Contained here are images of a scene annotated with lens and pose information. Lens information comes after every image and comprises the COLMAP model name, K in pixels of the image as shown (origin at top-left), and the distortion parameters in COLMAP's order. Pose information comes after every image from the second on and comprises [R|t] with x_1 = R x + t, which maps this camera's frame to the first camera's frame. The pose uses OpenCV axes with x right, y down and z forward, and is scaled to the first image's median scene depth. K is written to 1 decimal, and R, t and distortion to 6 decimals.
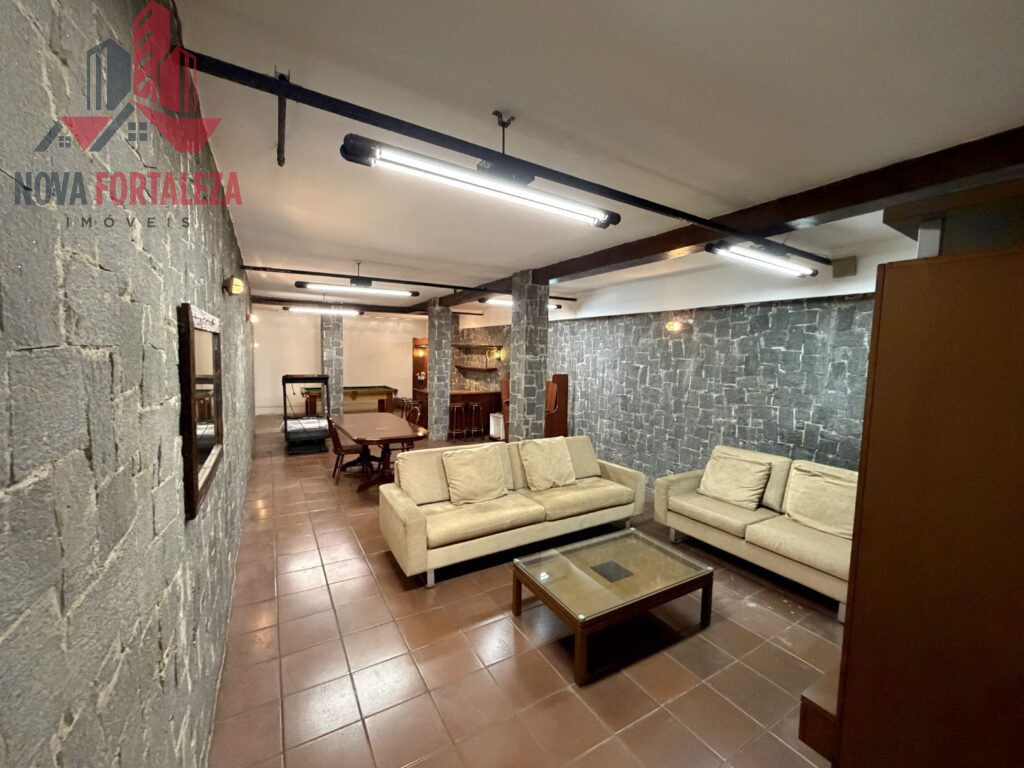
lens RADIAL K [[410.0, 0, 512.0], [0, 410.0, 384.0], [0, 0, 1]] dist [0.001426, 0.000258]
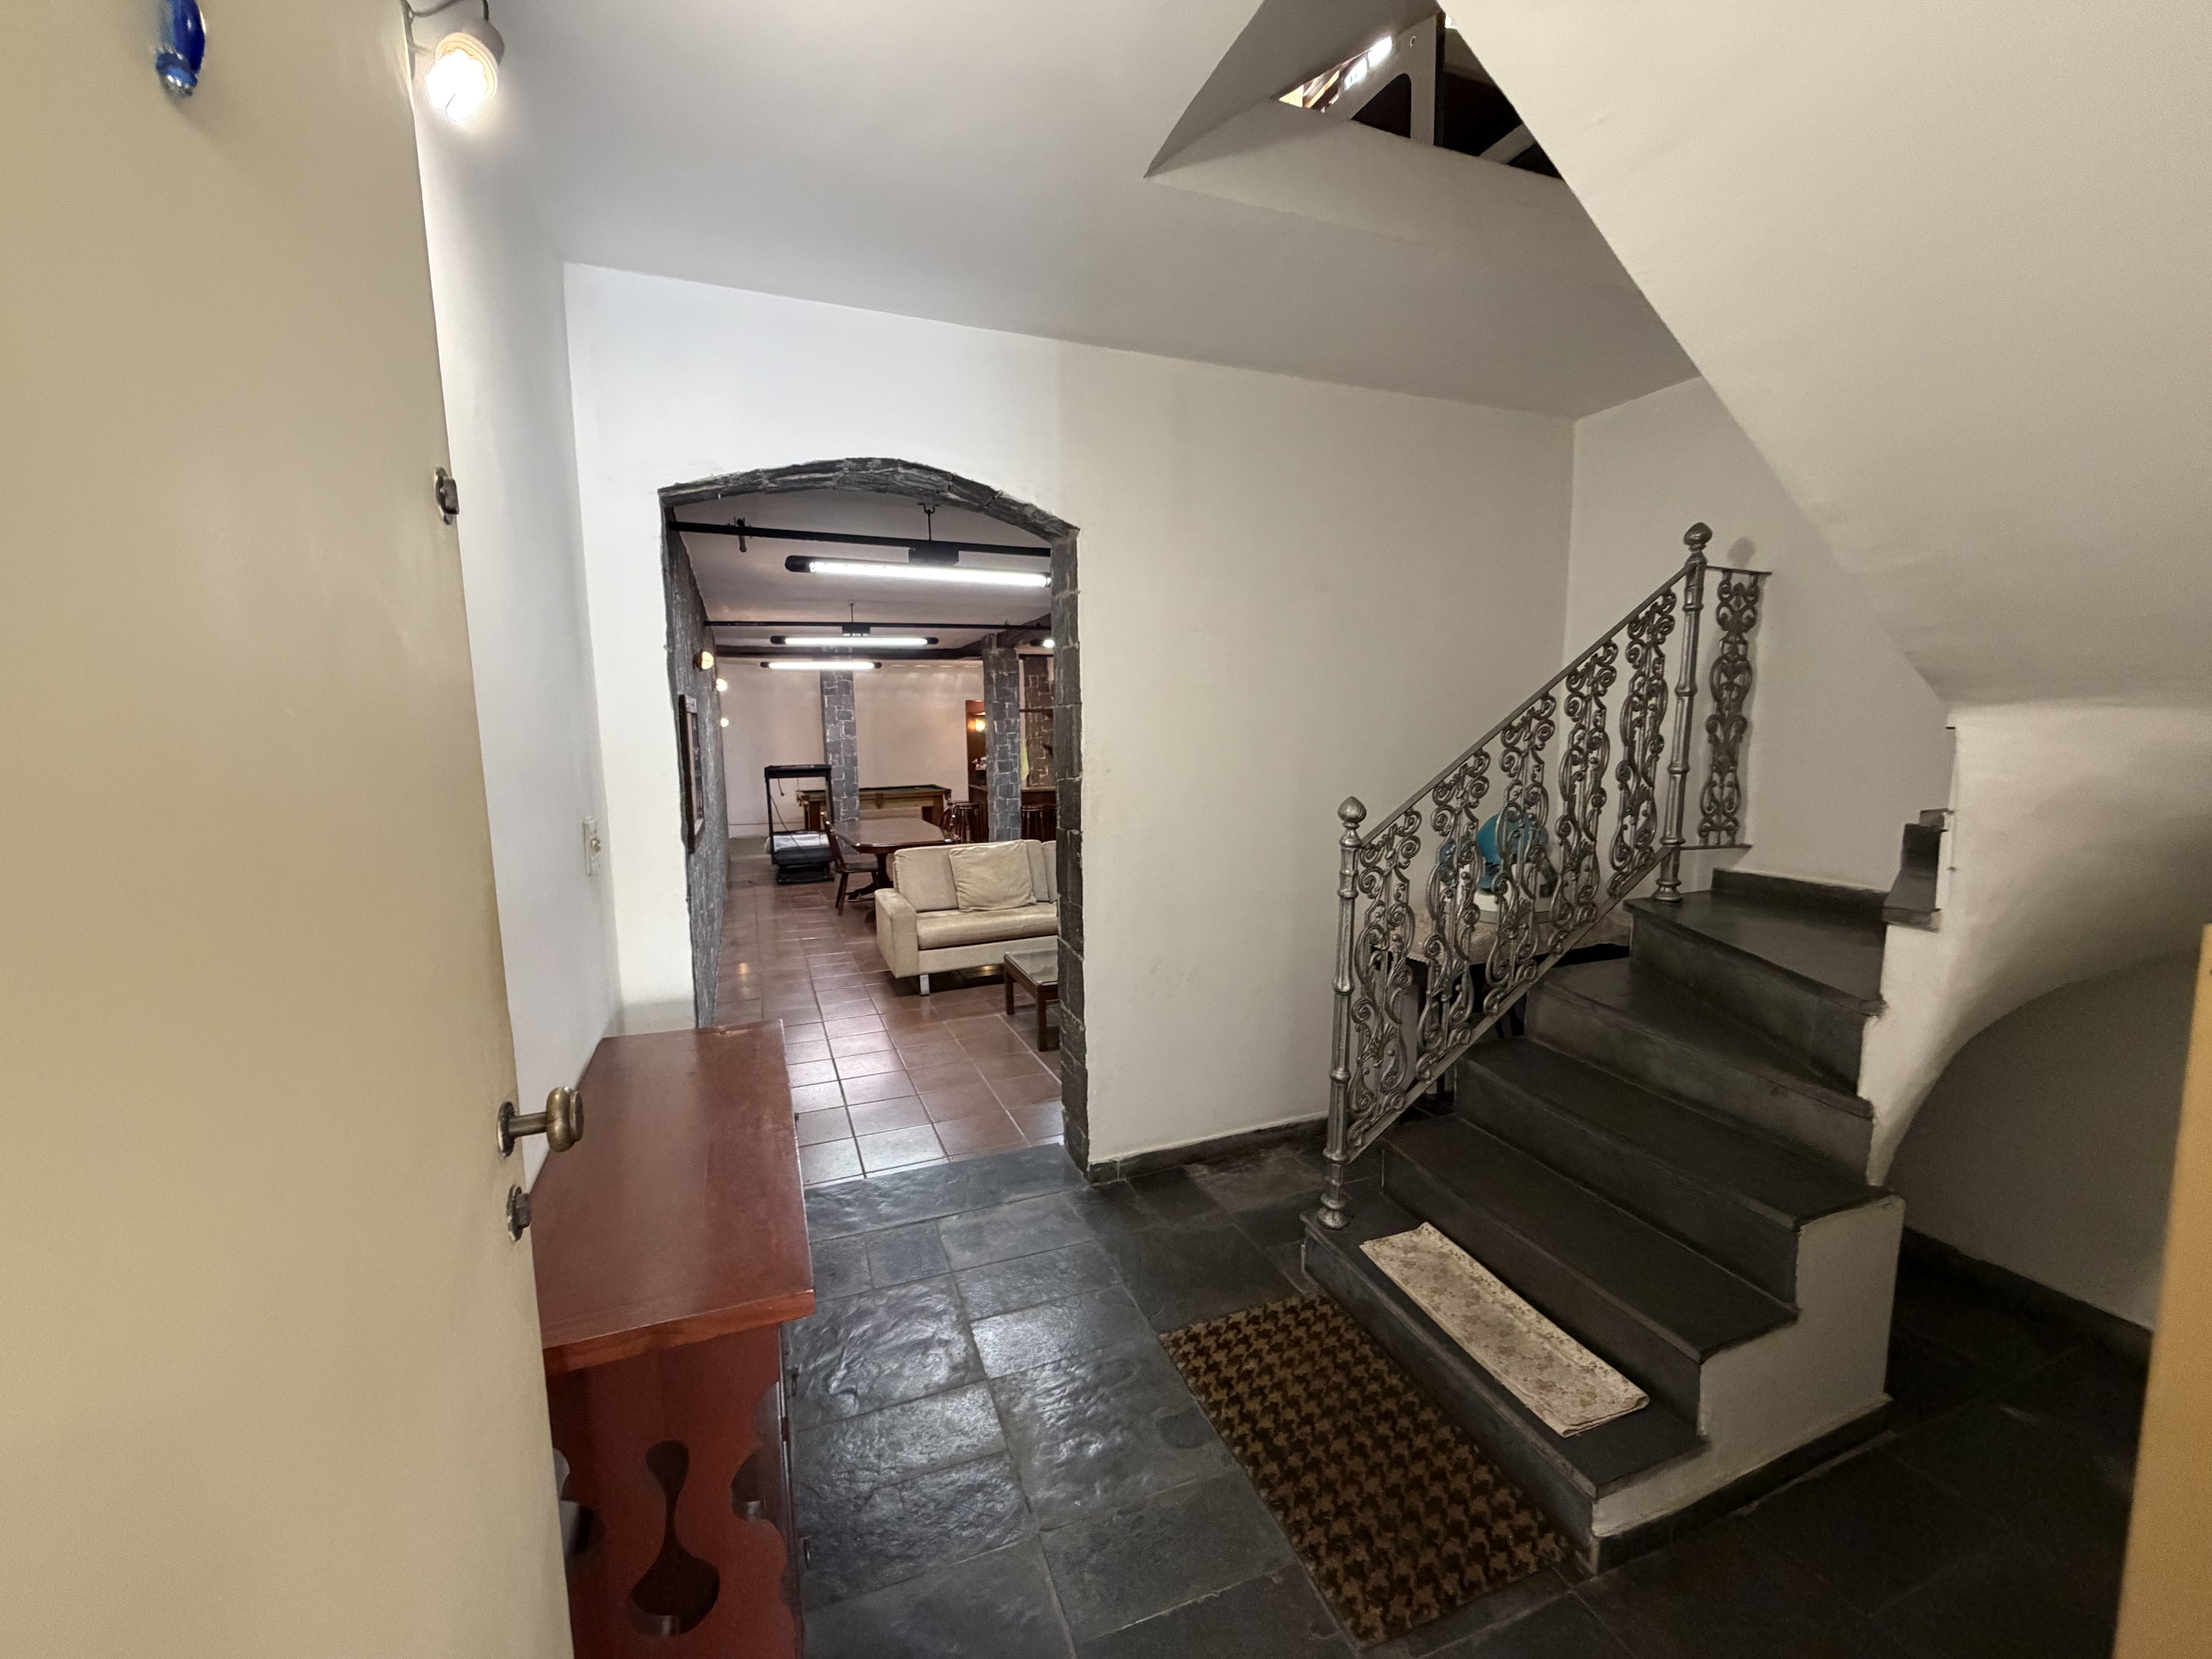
lens RADIAL K [[897.1, 0, 1106.0], [0, 897.1, 829.5], [0, 0, 1]] dist [0.000601, 0.000140]
pose [[0.987329, -0.018166, -0.157646, 0.204309], [0.025204, 0.998767, 0.042765, 0.031049], [0.156675, -0.046197, 0.986569, -0.336277]]
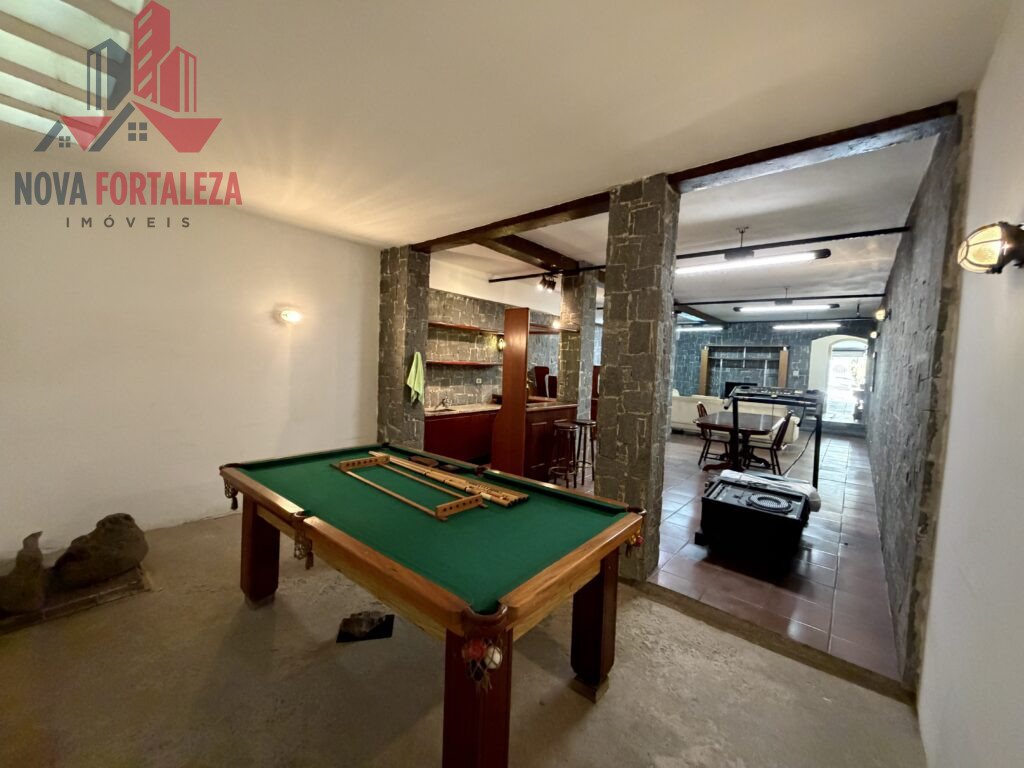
lens RADIAL K [[410.0, 0, 512.0], [0, 410.0, 384.0], [0, 0, 1]] dist [0.001426, 0.000258]
pose [[-0.346305, -0.091147, 0.933683, -0.658378], [0.022834, 0.994155, 0.105520, -0.069375], [-0.937844, 0.057862, -0.342200, 1.109135]]
